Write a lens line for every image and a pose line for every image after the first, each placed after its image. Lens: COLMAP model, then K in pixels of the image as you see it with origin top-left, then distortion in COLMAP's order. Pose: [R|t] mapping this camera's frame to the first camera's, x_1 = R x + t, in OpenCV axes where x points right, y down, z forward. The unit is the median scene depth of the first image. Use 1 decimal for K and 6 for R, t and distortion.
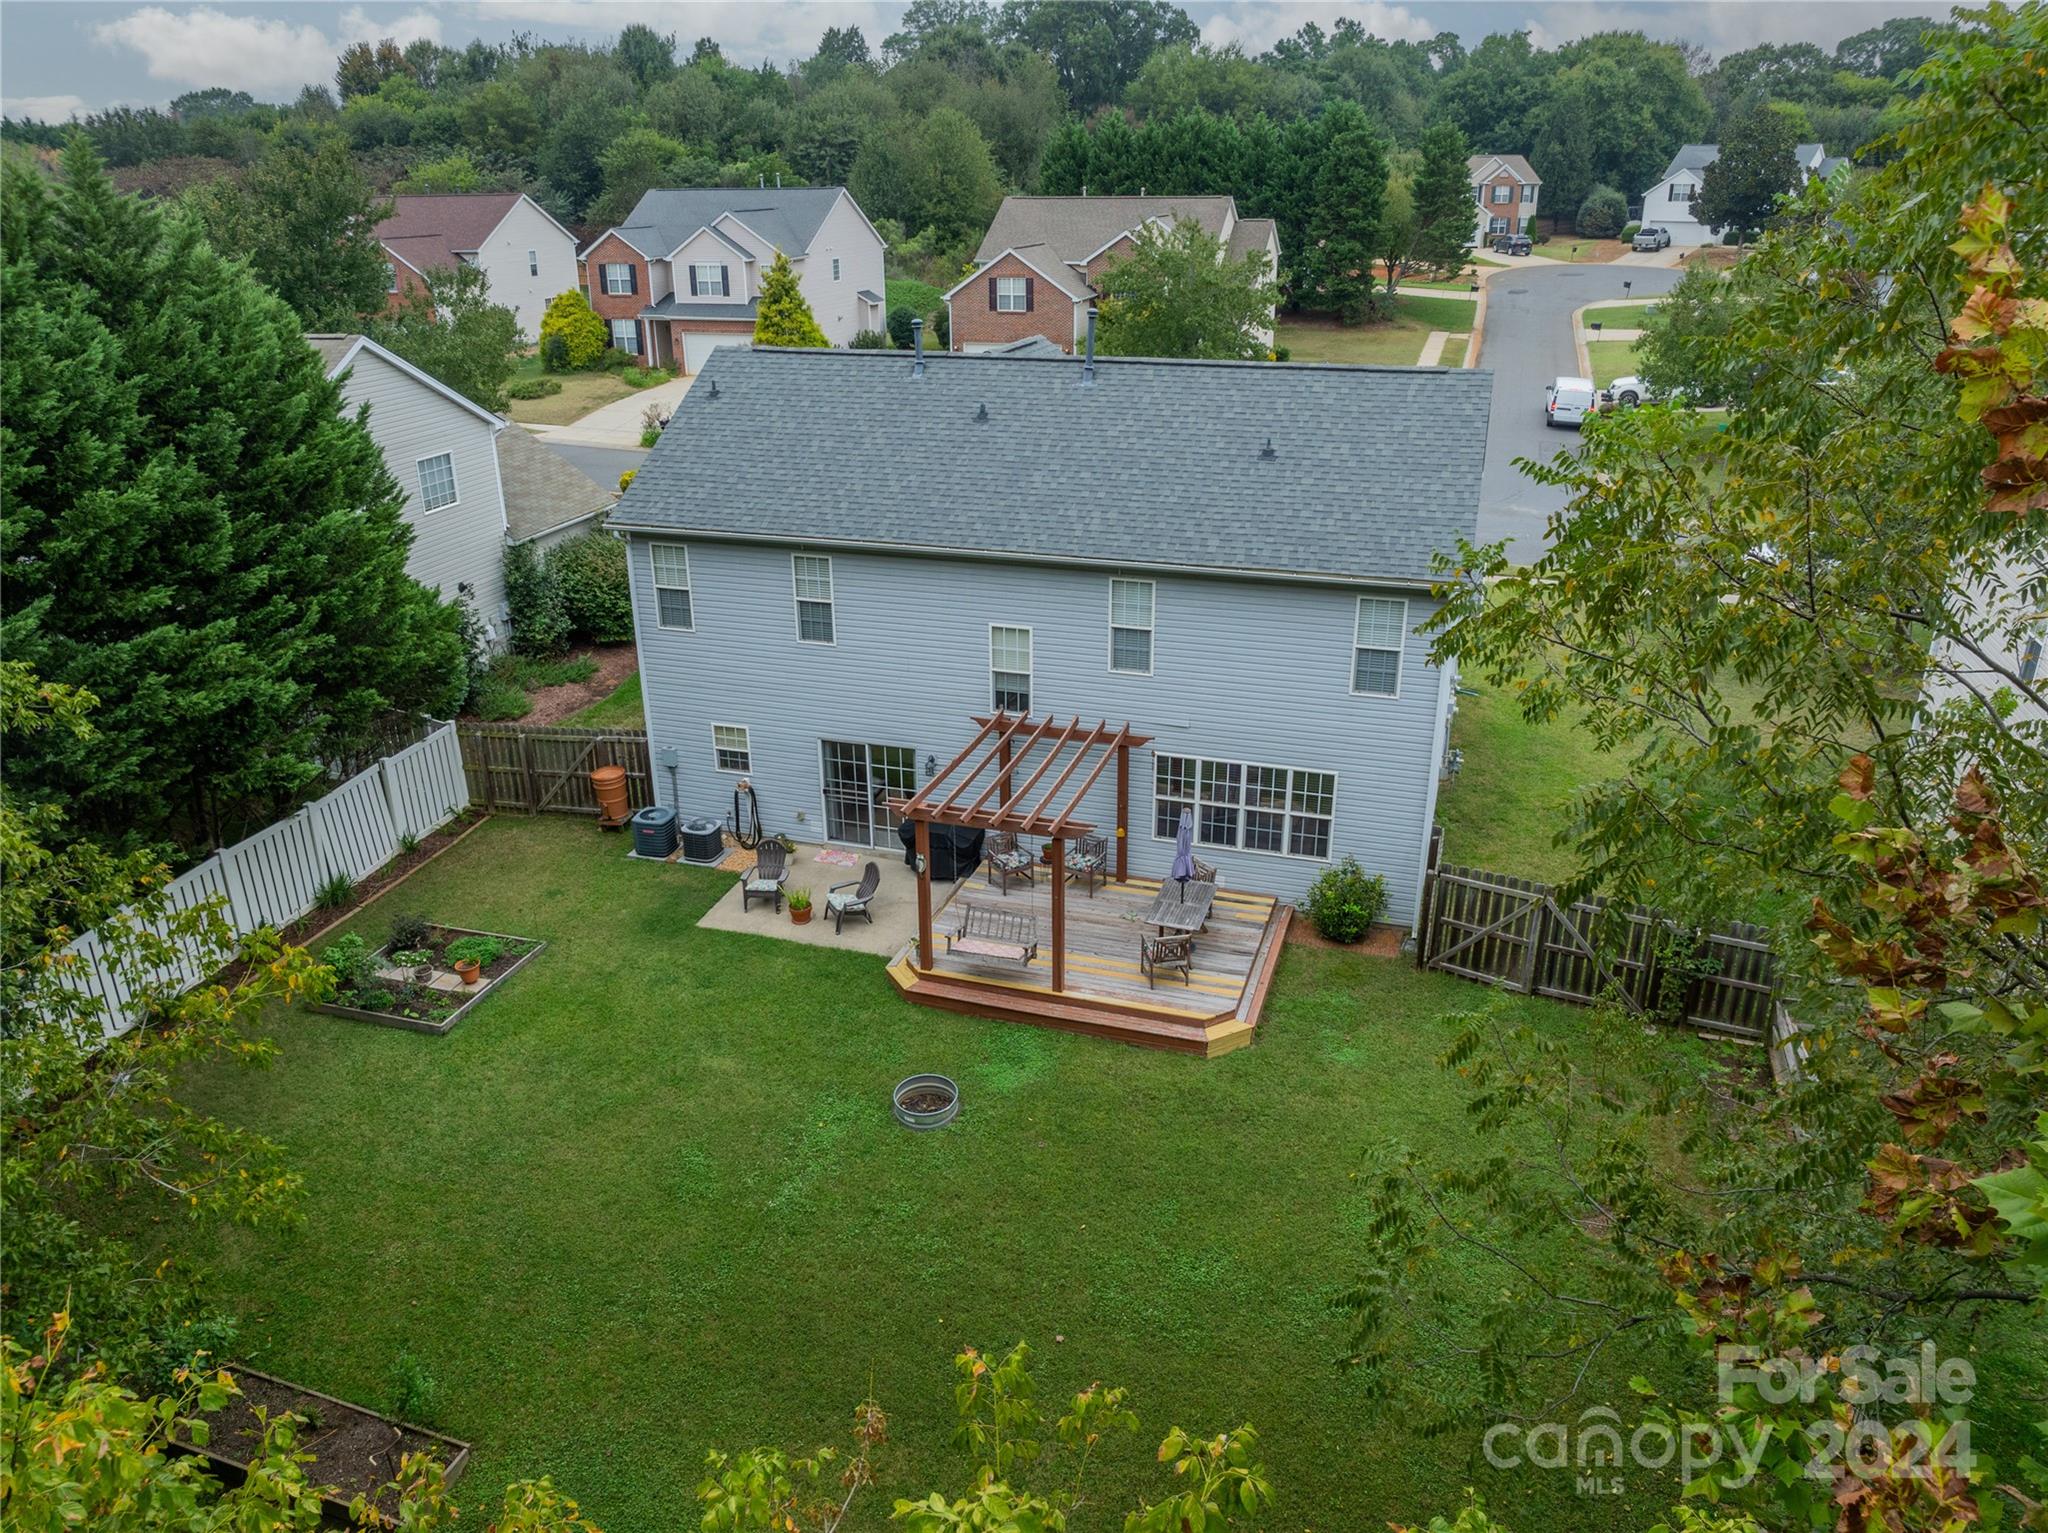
lens RADIAL K [[1439.5, 0, 1024.0], [0, 1439.5, 766.5], [0, 0, 1]] dist [-0.036327, -0.006706]
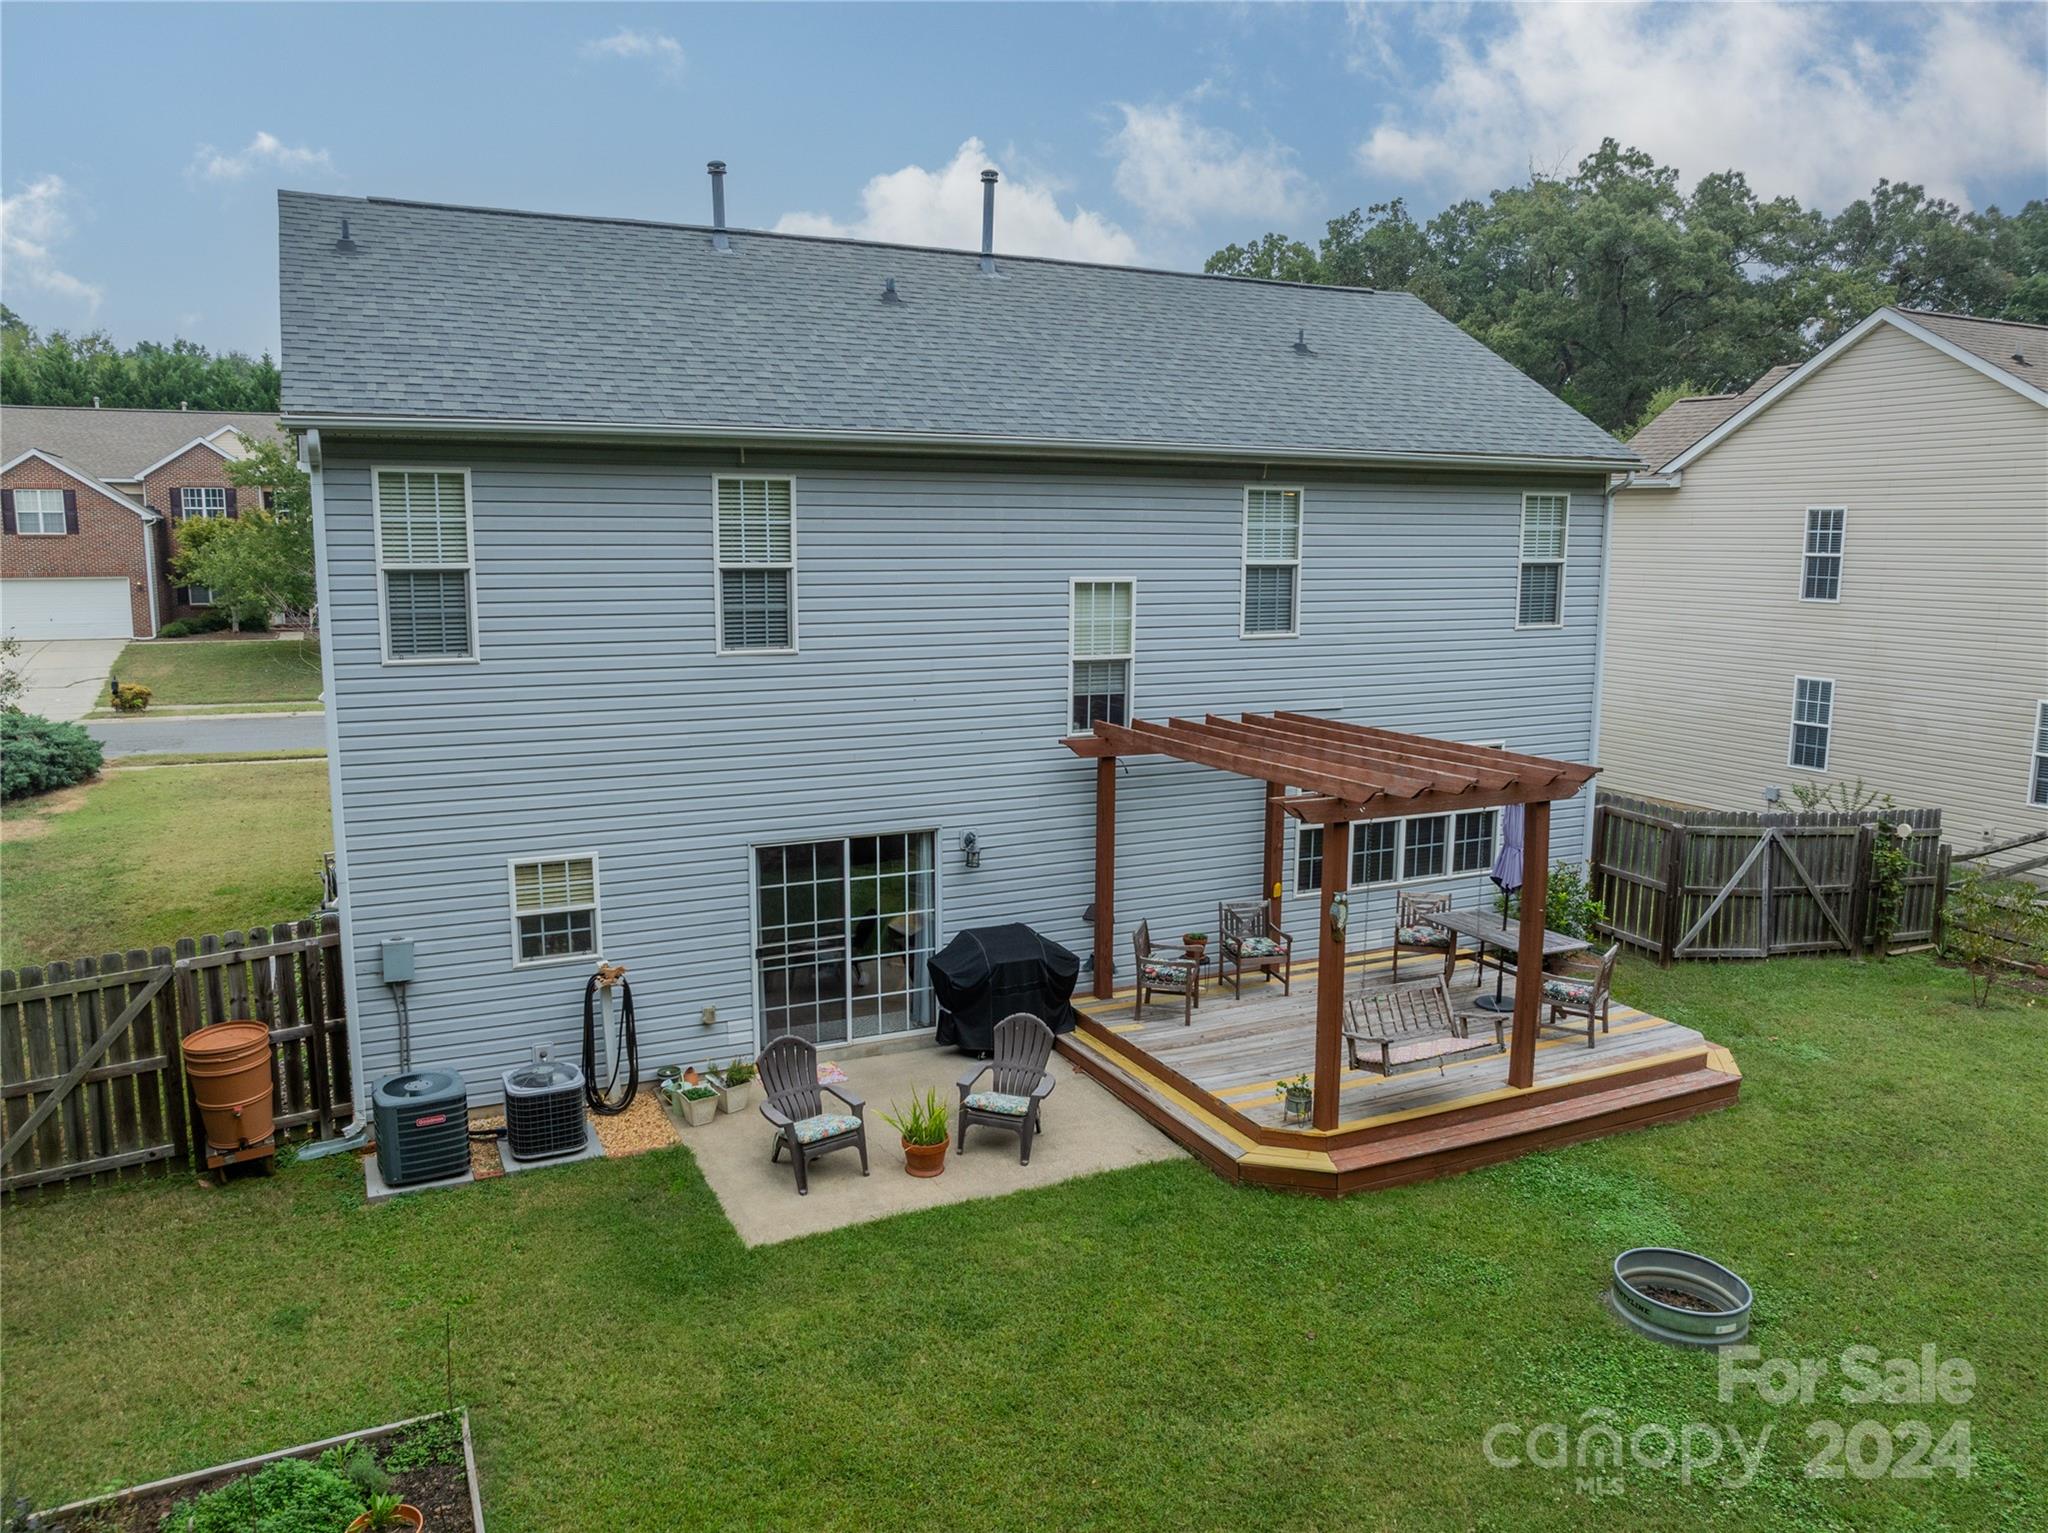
lens RADIAL K [[1451.0, 0, 1024.0], [0, 1451.0, 766.5], [0, 0, 1]] dist [-0.060408, 0.039860]
pose [[0.721739, -0.096764, 0.685368, -0.445224], [0.256057, 0.957260, -0.134495, 0.050184], [-0.643061, 0.272563, 0.715669, 0.584157]]
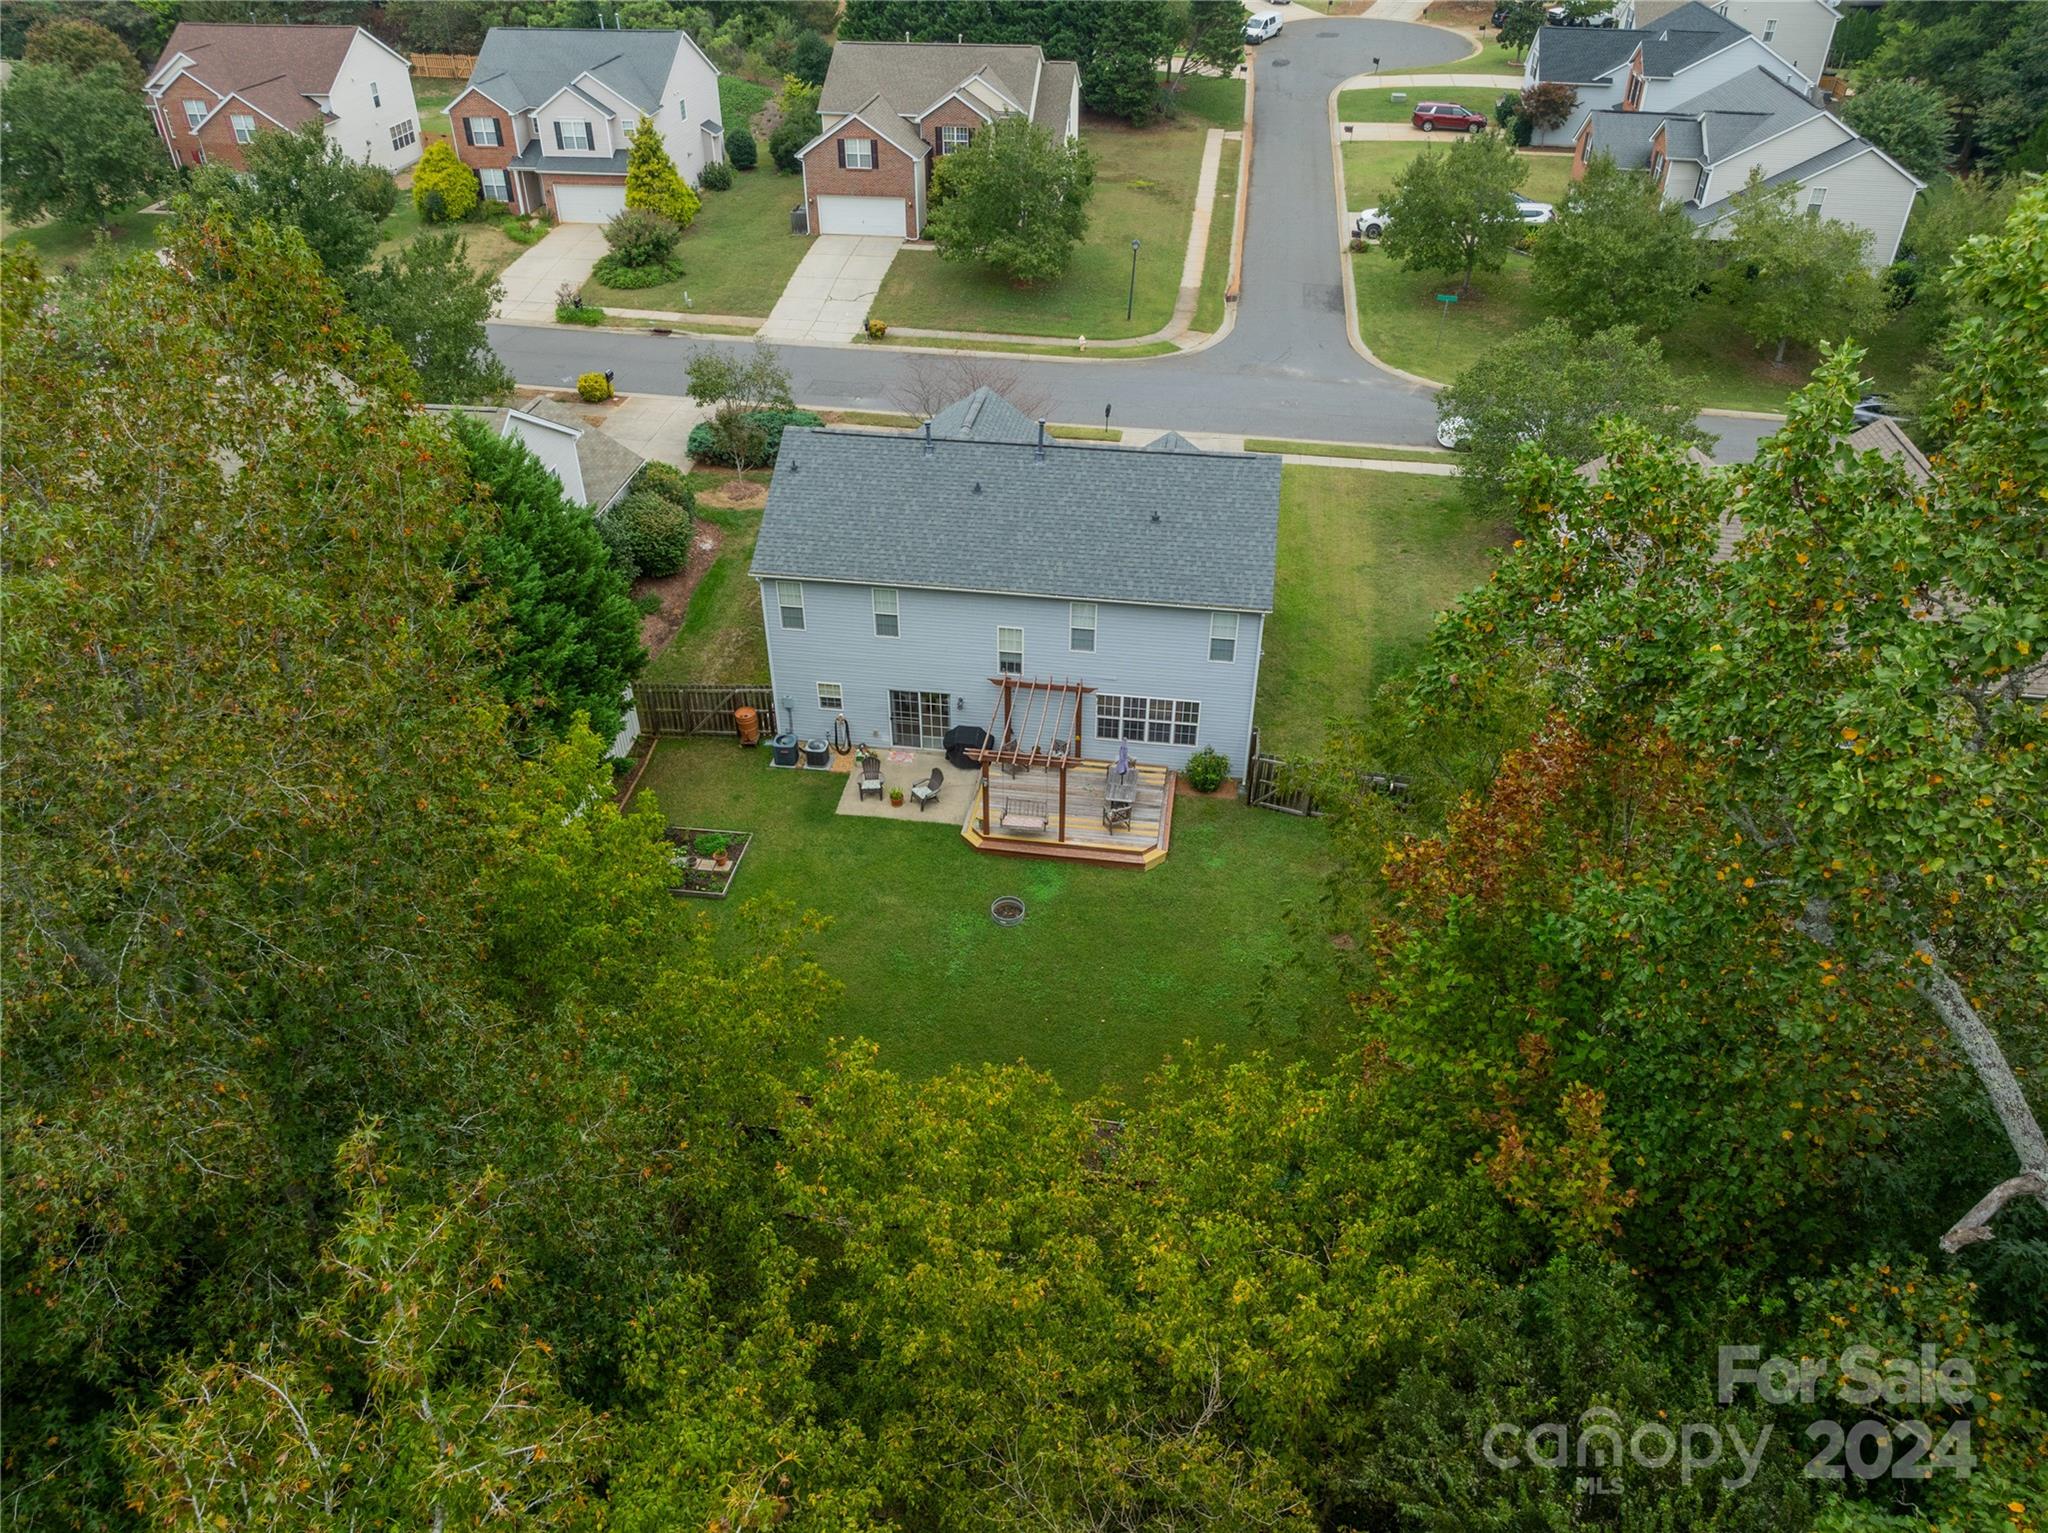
lens RADIAL K [[1439.5, 0, 1024.0], [0, 1439.5, 766.5], [0, 0, 1]] dist [-0.036327, -0.006706]
pose [[0.985904, -0.090733, 0.140573, -0.239280], [0.056326, 0.971137, 0.231777, -0.320527], [-0.157545, -0.220592, 0.962558, -0.654459]]
